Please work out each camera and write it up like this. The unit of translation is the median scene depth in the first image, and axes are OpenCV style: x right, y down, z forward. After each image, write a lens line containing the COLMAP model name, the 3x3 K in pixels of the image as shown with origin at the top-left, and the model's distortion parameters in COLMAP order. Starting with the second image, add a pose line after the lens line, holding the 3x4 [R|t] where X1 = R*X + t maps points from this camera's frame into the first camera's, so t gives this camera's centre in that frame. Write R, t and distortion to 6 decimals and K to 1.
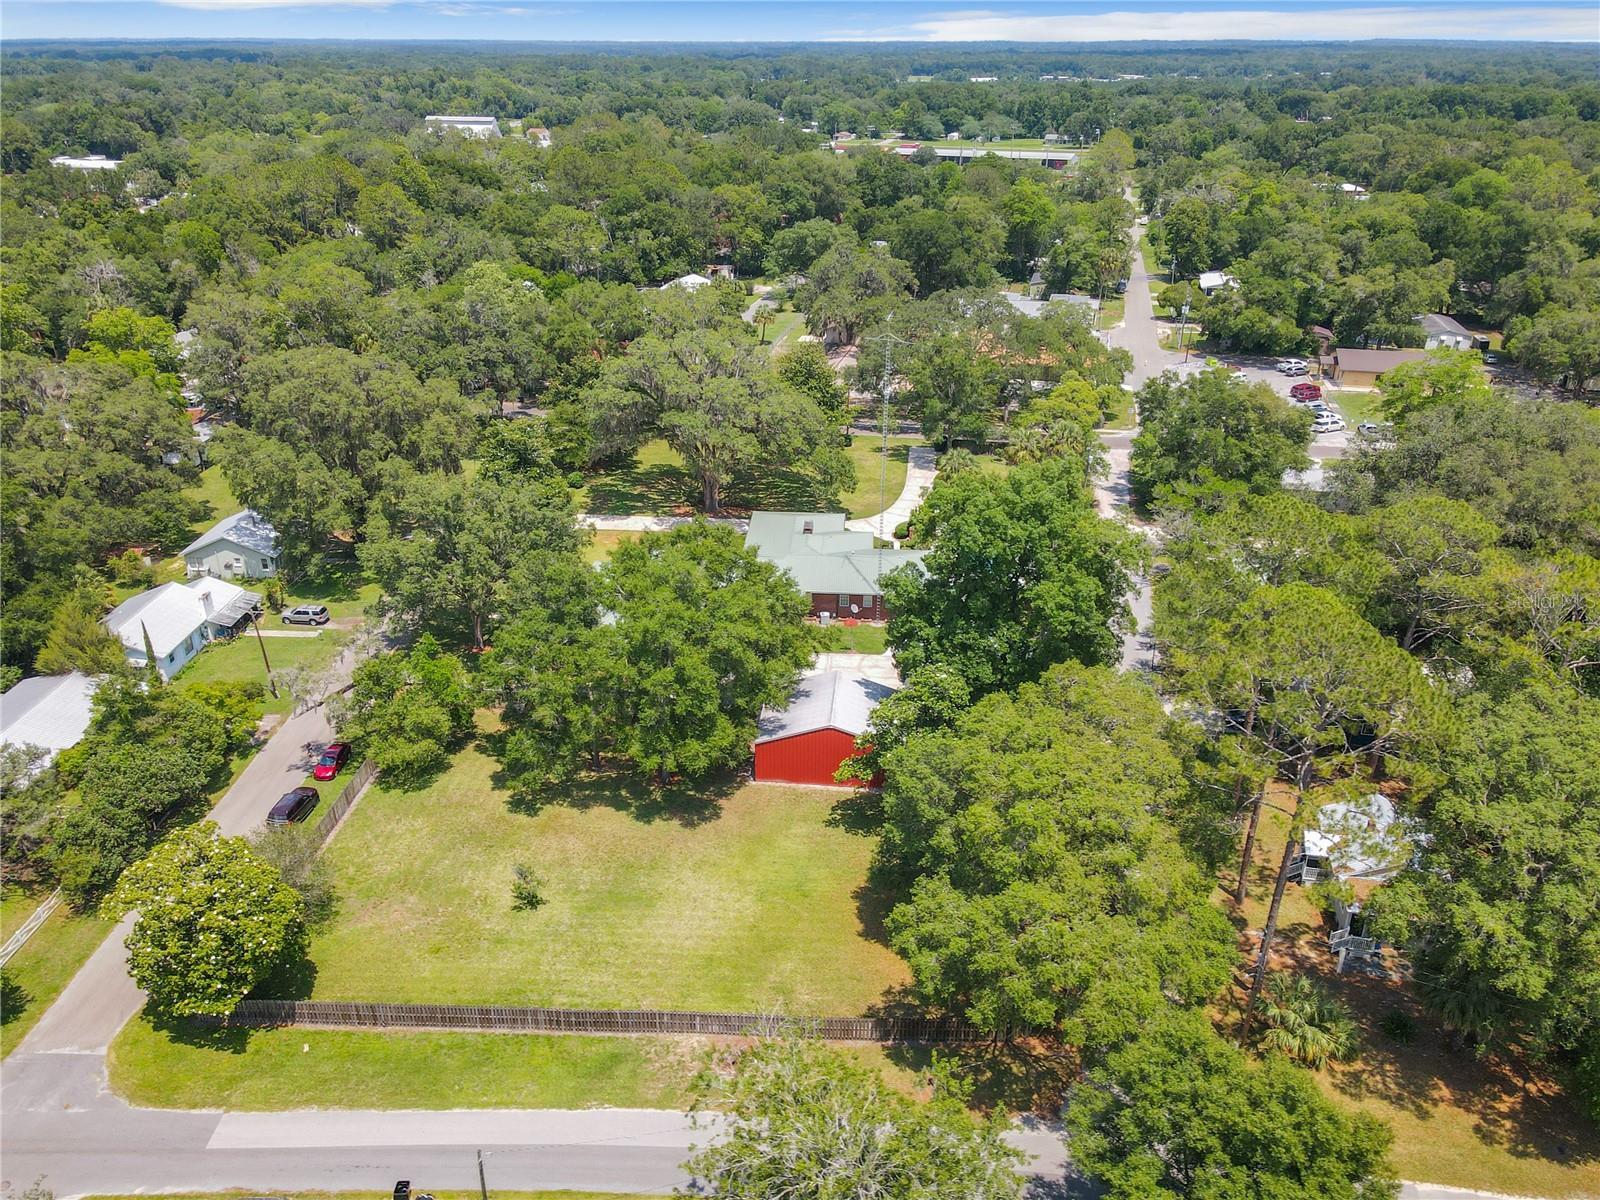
lens RADIAL K [[1137.2, 0, 801.0], [0, 1137.2, 631.8], [0, 0, 1]] dist [0.025602, -0.005367]
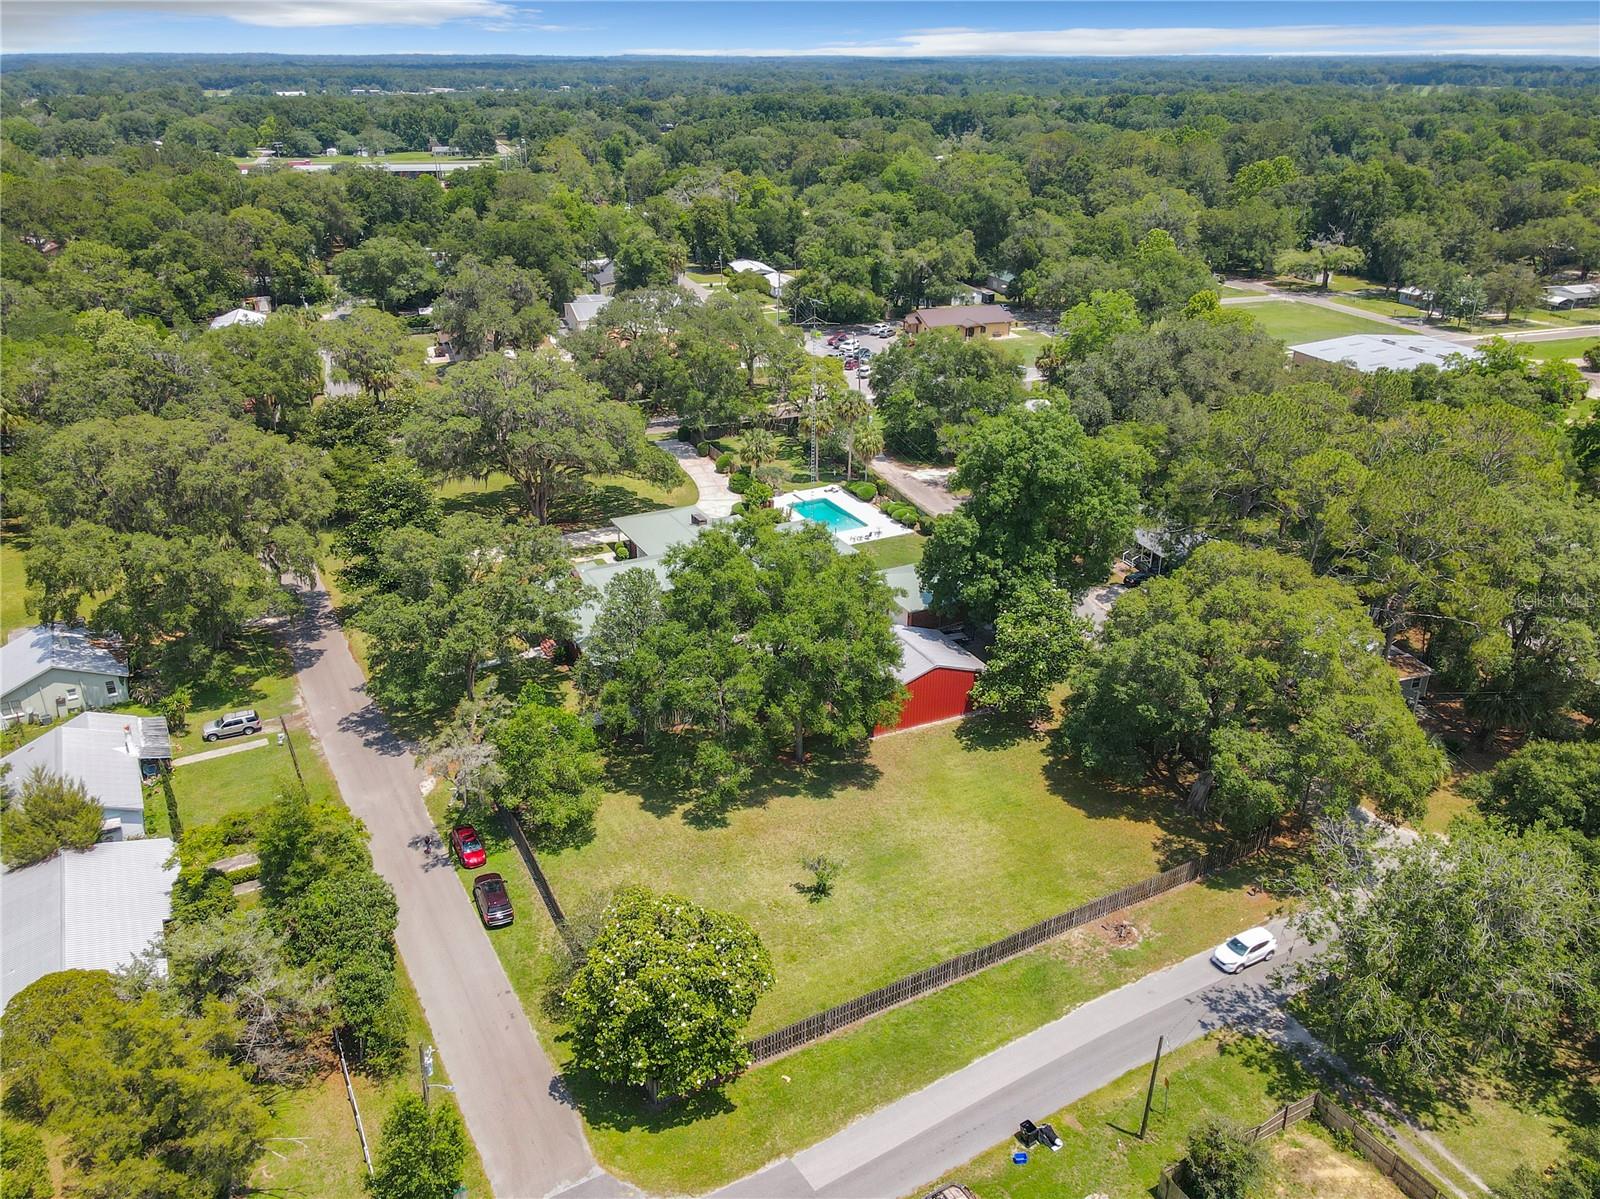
lens RADIAL K [[1119.5, 0, 800.0], [0, 1119.5, 599.5], [0, 0, 1]] dist [0.027484, 0.004810]
pose [[0.869102, -0.221416, 0.442308, -0.208911], [0.233158, 0.972023, 0.028448, -0.015604], [-0.436232, 0.078403, 0.896412, 0.029786]]
